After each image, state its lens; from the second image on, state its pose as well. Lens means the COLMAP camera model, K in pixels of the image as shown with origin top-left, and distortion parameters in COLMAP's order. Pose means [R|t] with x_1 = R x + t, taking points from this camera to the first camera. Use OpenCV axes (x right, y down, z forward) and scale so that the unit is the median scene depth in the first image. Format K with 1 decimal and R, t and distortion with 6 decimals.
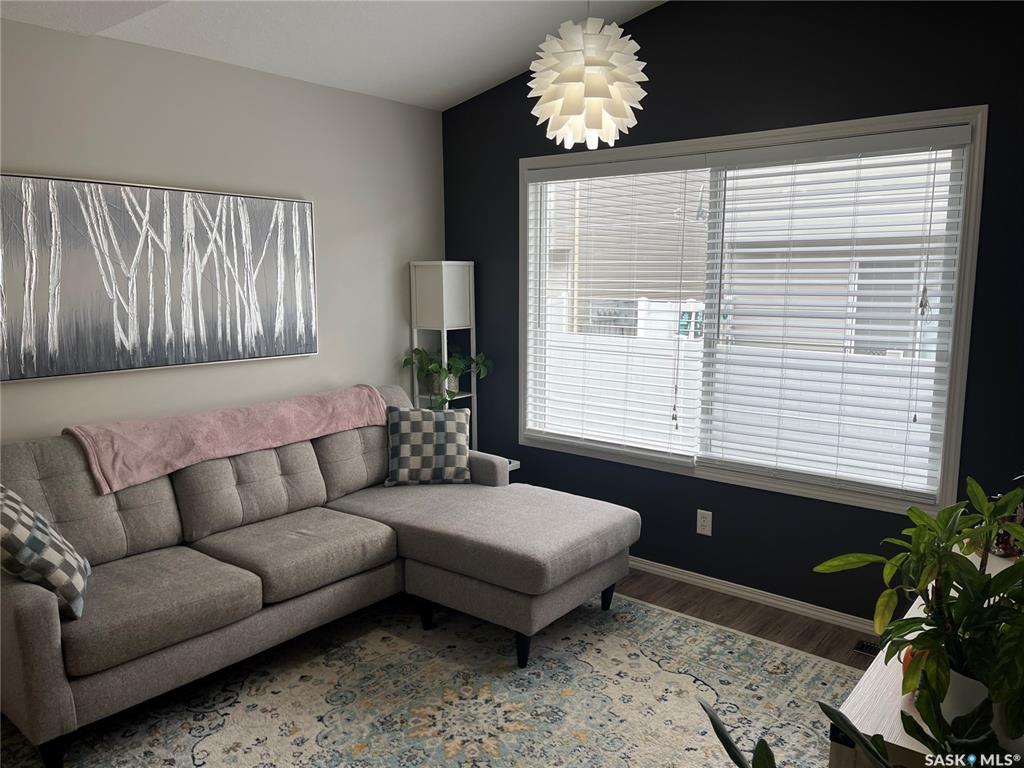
lens RADIAL K [[774.0, 0, 512.0], [0, 774.0, 384.0], [0, 0, 1]] dist [0.093782, -0.124607]
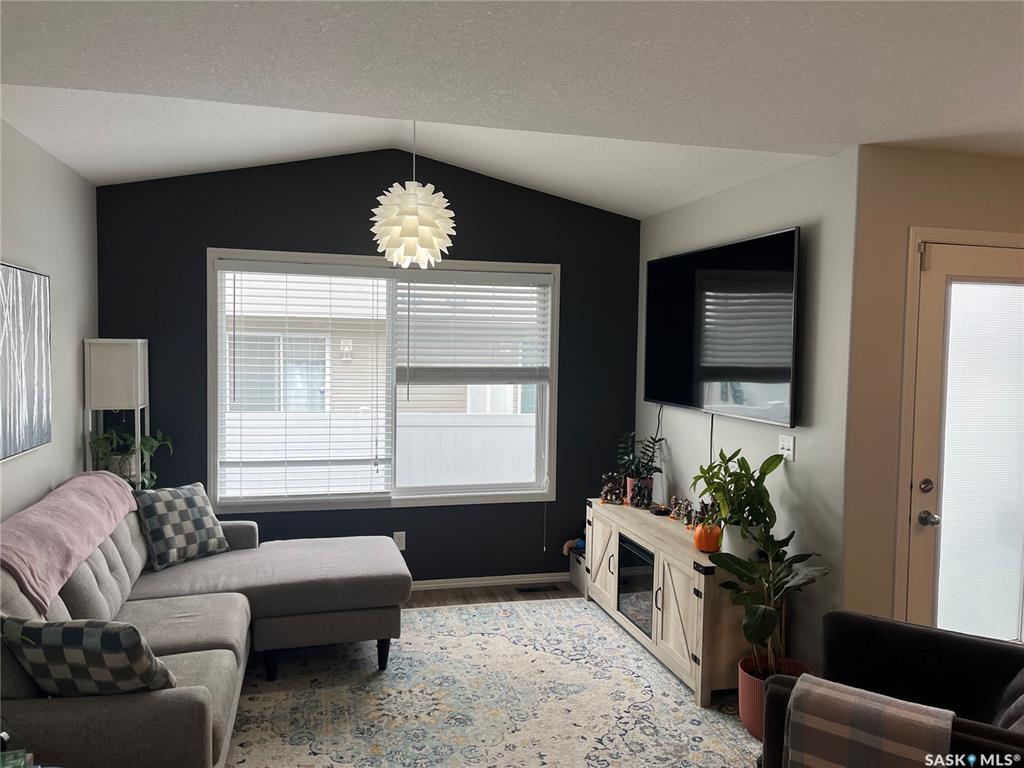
lens RADIAL K [[774.0, 0, 512.0], [0, 774.0, 384.0], [0, 0, 1]] dist [0.093782, -0.124607]
pose [[0.589579, -0.029601, 0.807168, -0.725270], [0.097169, 0.994670, -0.034498, -0.025174], [-0.801844, 0.098771, 0.589313, 0.041661]]
